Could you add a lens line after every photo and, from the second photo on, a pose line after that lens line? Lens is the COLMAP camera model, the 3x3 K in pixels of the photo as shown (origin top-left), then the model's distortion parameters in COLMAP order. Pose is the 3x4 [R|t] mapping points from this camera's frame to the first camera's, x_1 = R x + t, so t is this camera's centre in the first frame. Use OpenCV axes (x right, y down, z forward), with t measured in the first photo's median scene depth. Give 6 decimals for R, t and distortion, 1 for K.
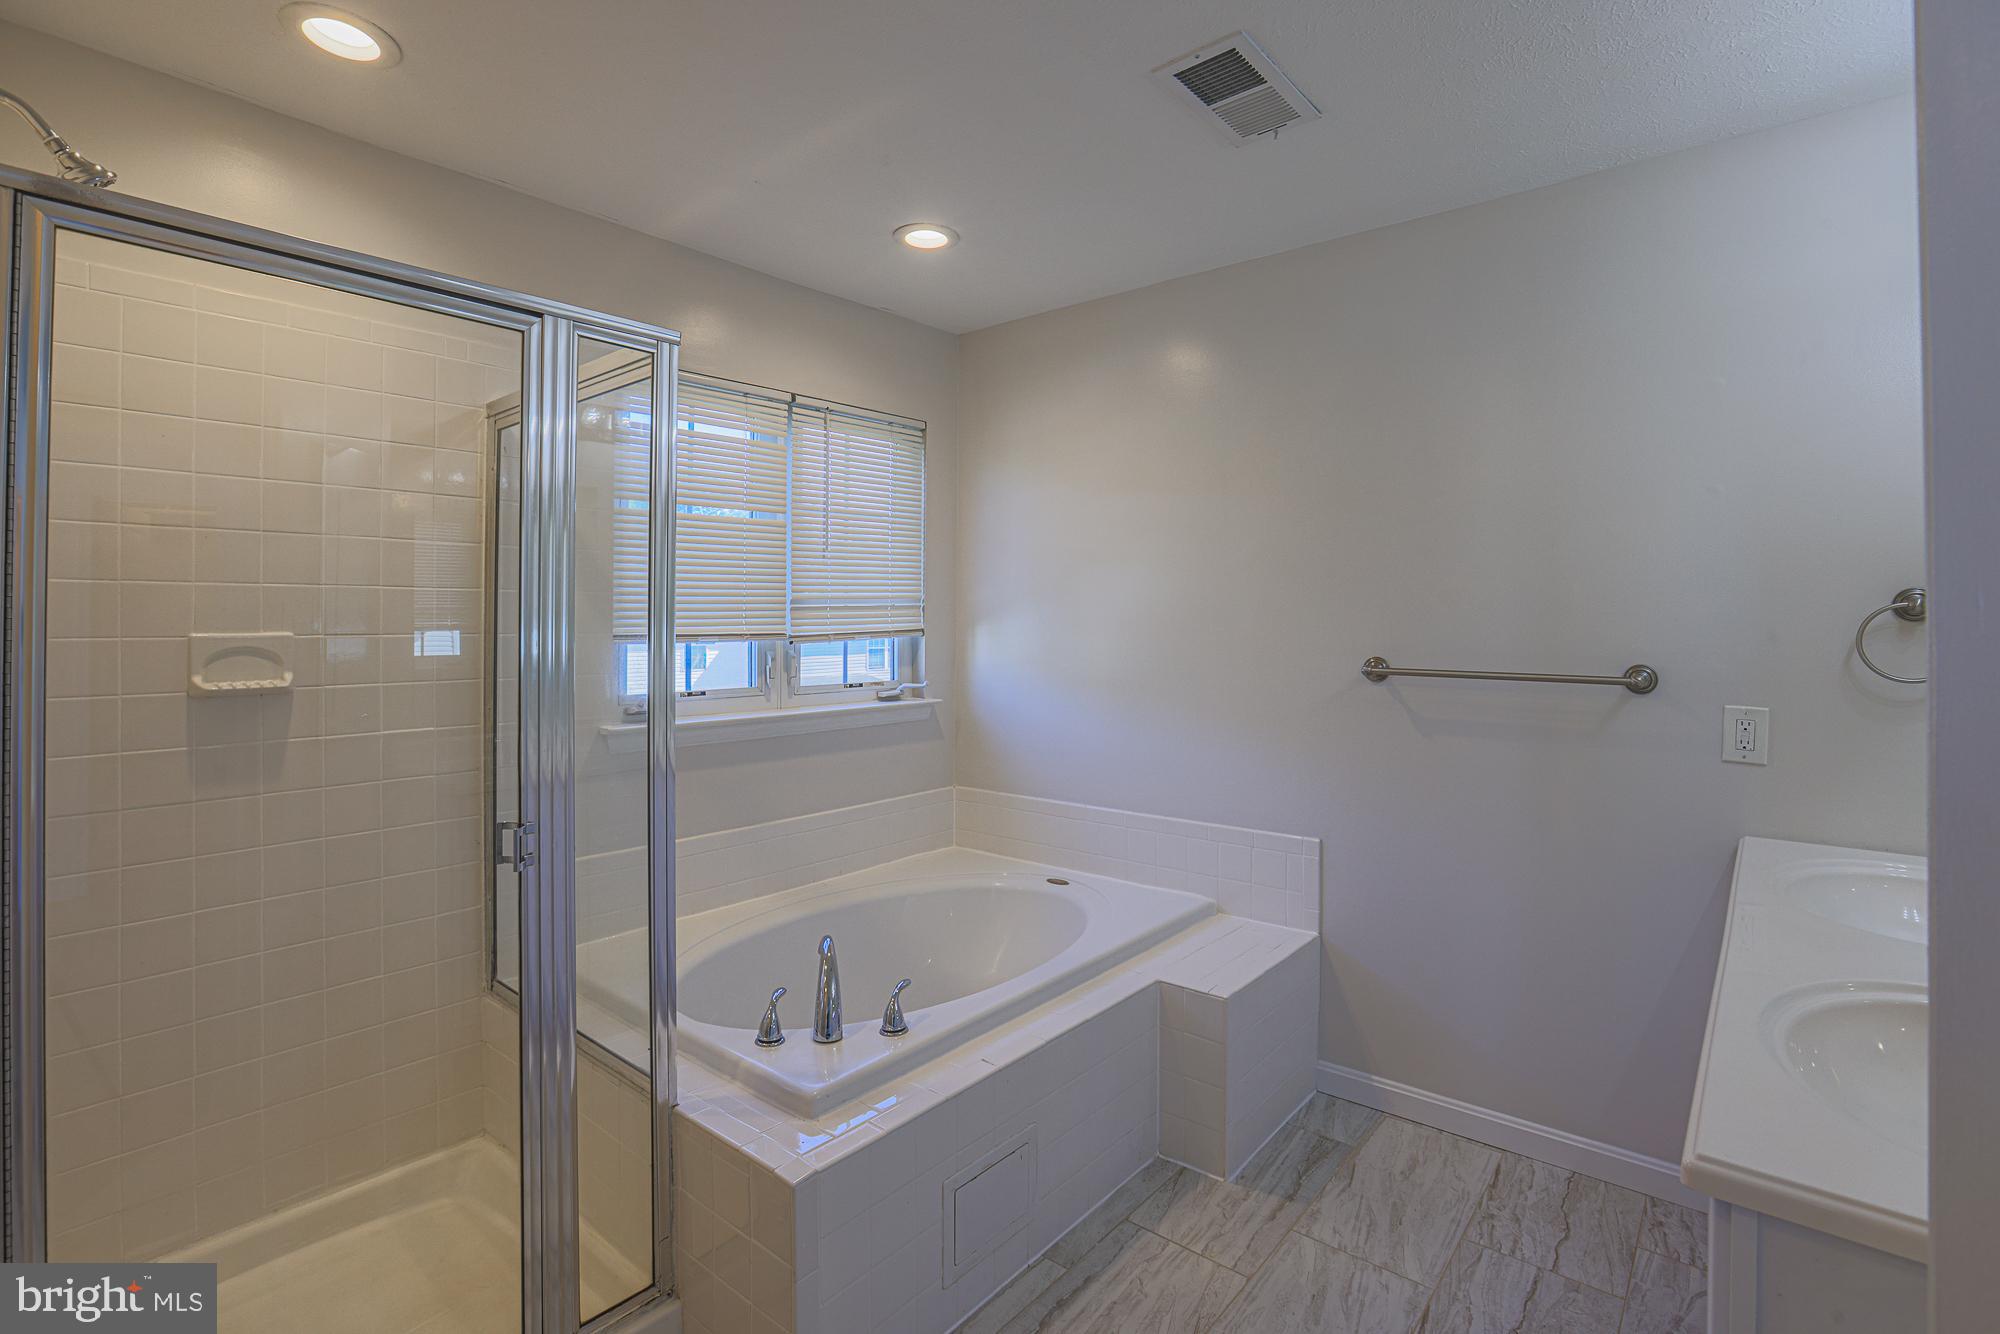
lens RADIAL K [[917.7, 0, 1011.4], [0, 917.7, 622.0], [0, 0, 1]] dist [-0.044158, 0.014466]
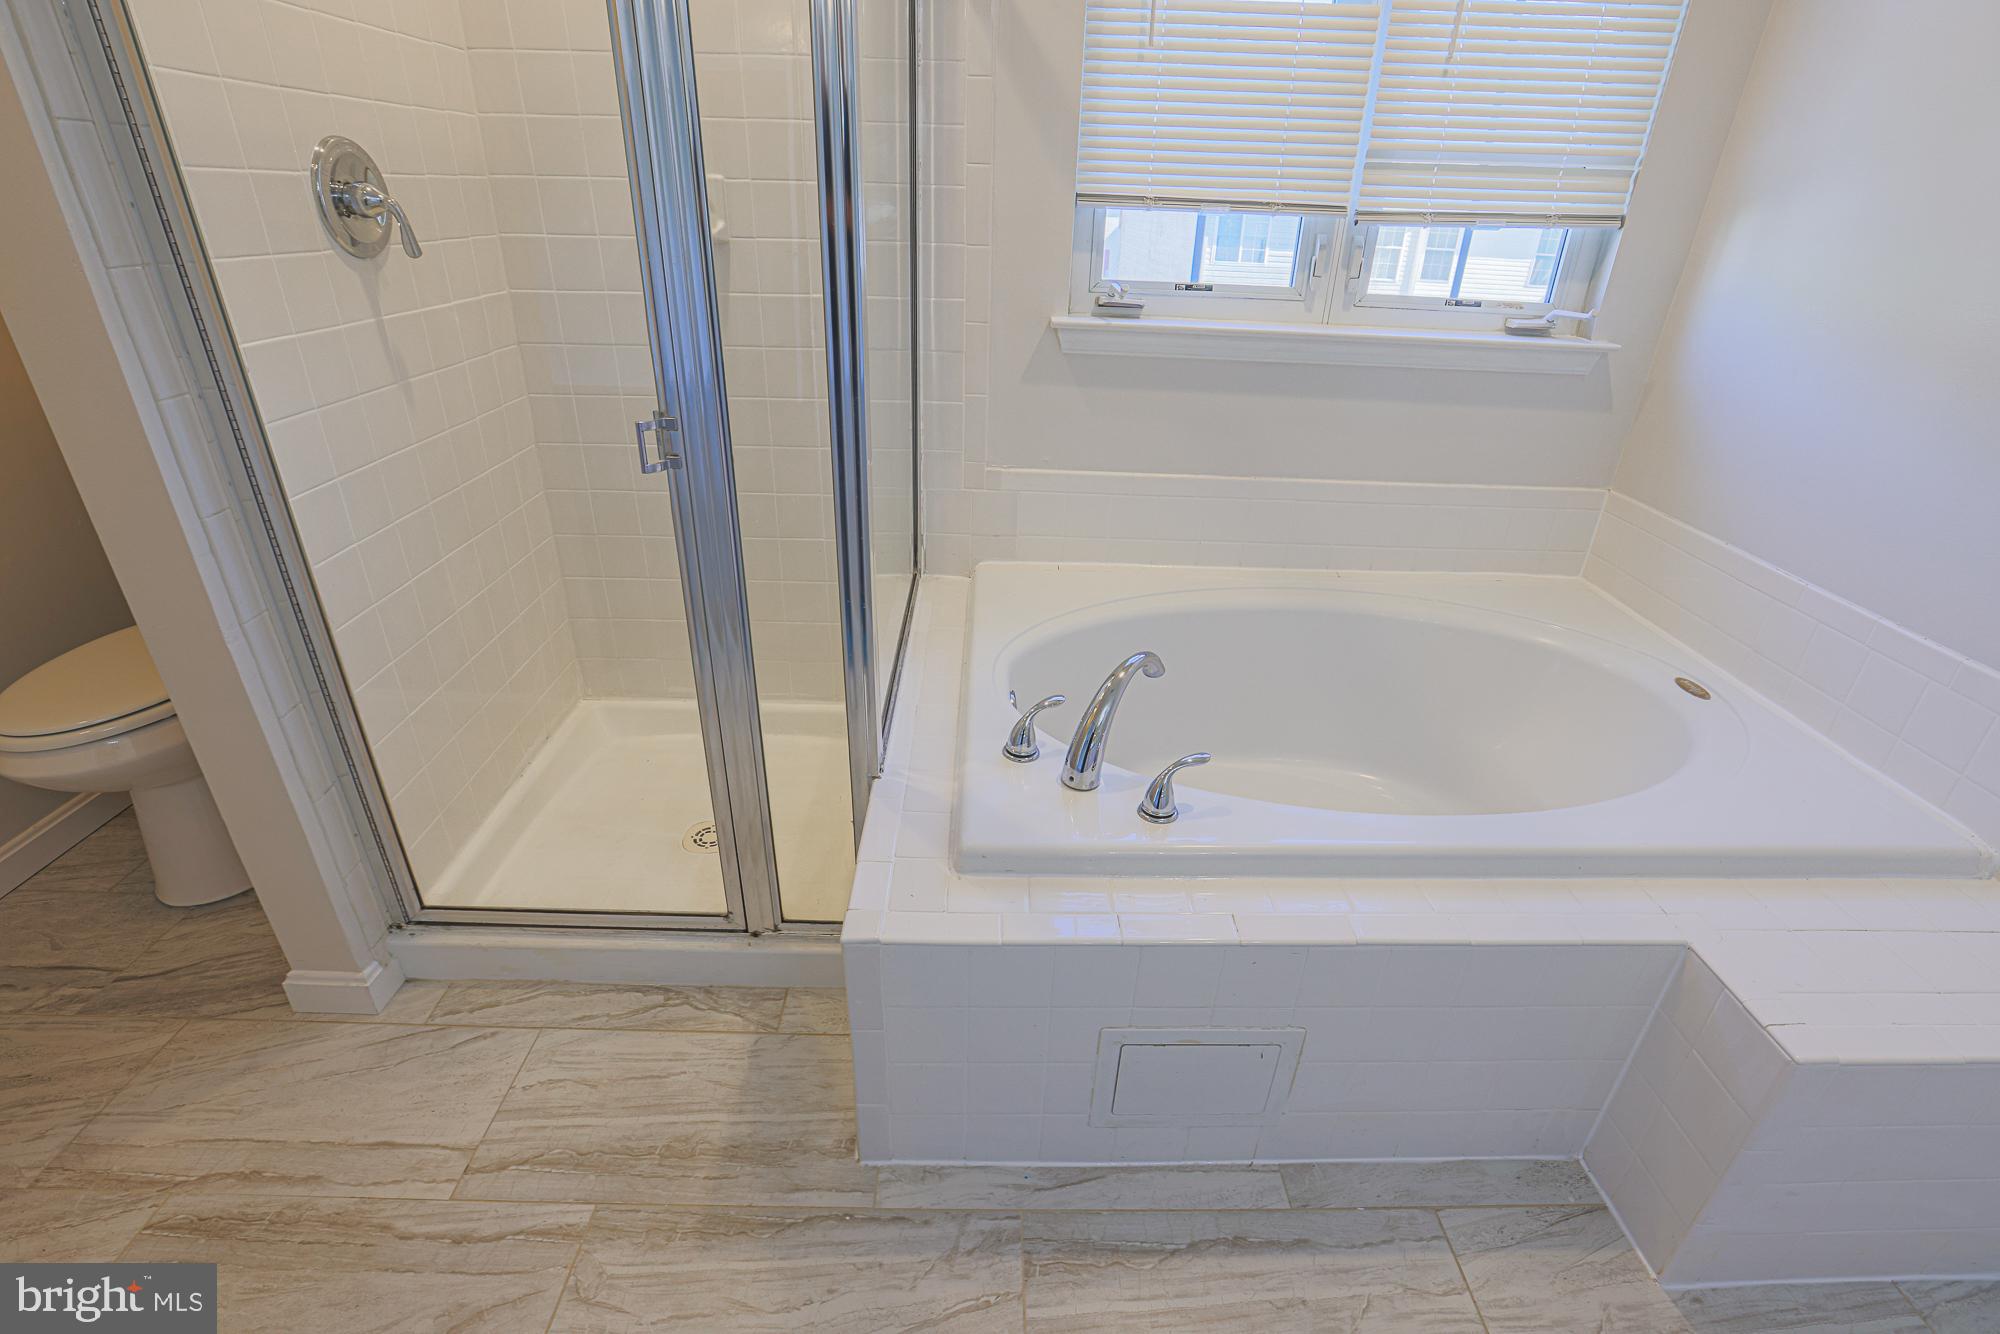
lens RADIAL K [[917.7, 0, 1027.2], [0, 917.7, 652.5], [0, 0, 1]] dist [-0.044158, 0.014466]
pose [[0.655908, 0.361615, -0.662585, 0.205624], [-0.033324, 0.890798, 0.453176, 0.014928], [0.754105, -0.275162, 0.596332, 0.468755]]
